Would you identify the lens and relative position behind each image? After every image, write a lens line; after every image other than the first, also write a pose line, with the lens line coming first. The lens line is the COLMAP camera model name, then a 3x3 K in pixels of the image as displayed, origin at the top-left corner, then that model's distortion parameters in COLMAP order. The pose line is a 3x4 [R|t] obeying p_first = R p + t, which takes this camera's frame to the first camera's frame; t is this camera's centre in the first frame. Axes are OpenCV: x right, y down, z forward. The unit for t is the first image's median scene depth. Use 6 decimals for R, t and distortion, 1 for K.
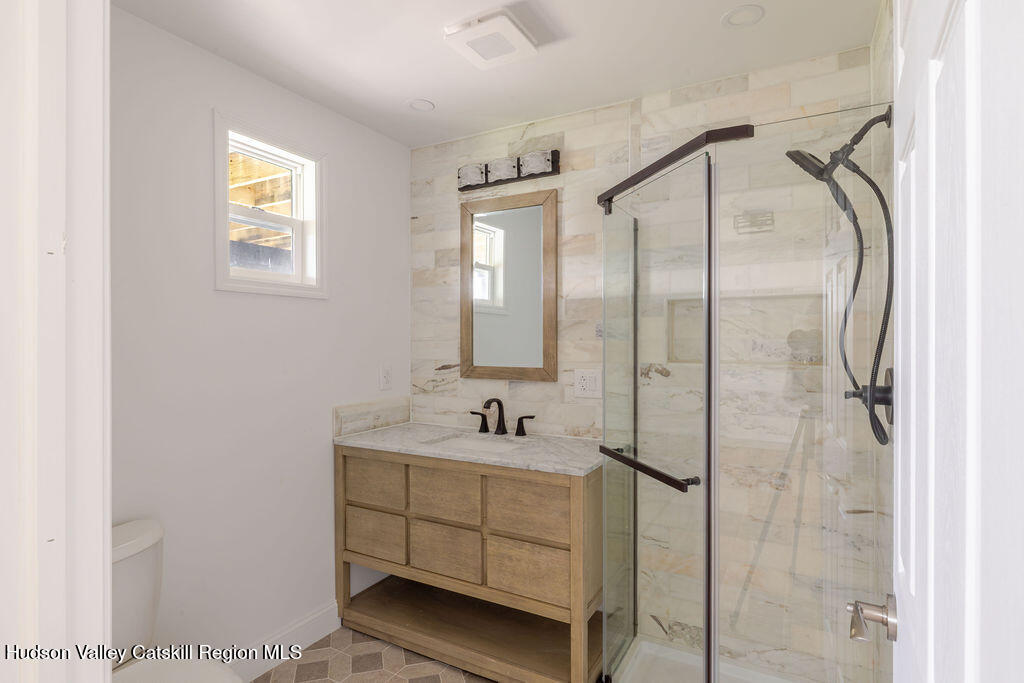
lens RADIAL K [[521.8, 0, 505.4], [0, 521.8, 342.7], [0, 0, 1]] dist [0.019309, 0.001541]
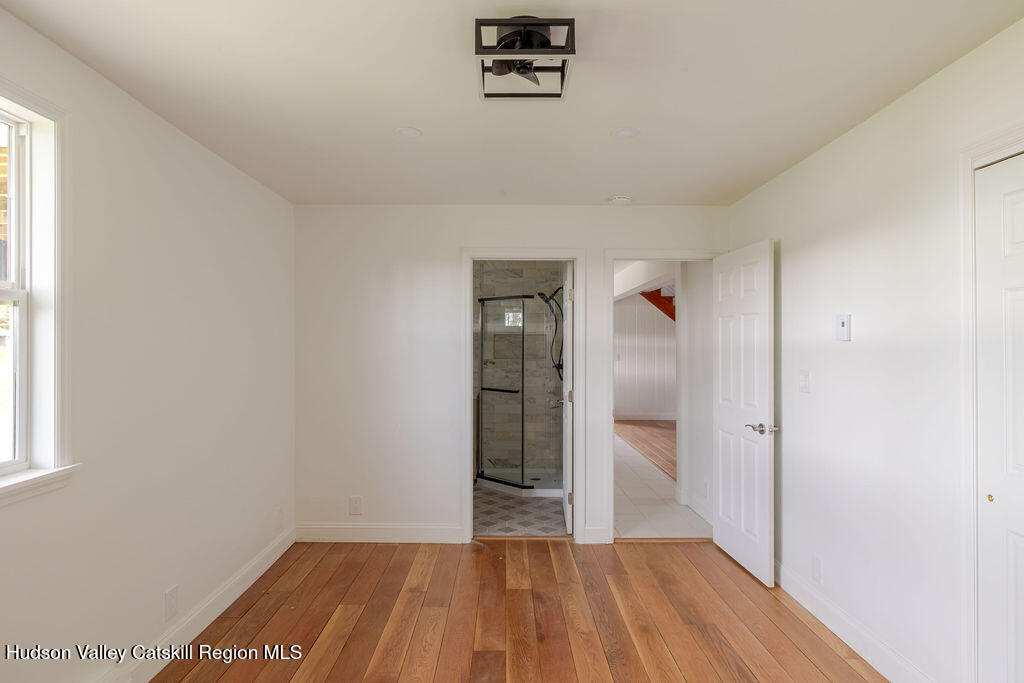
lens RADIAL K [[554.5, 0, 512.2], [0, 554.5, 340.5], [0, 0, 1]] dist [-0.000294, 0.000440]
pose [[0.871967, 0.001030, 0.489564, -1.286856], [-0.003161, 0.999989, 0.003526, -0.085641], [-0.489555, -0.004622, 0.871960, -1.922694]]
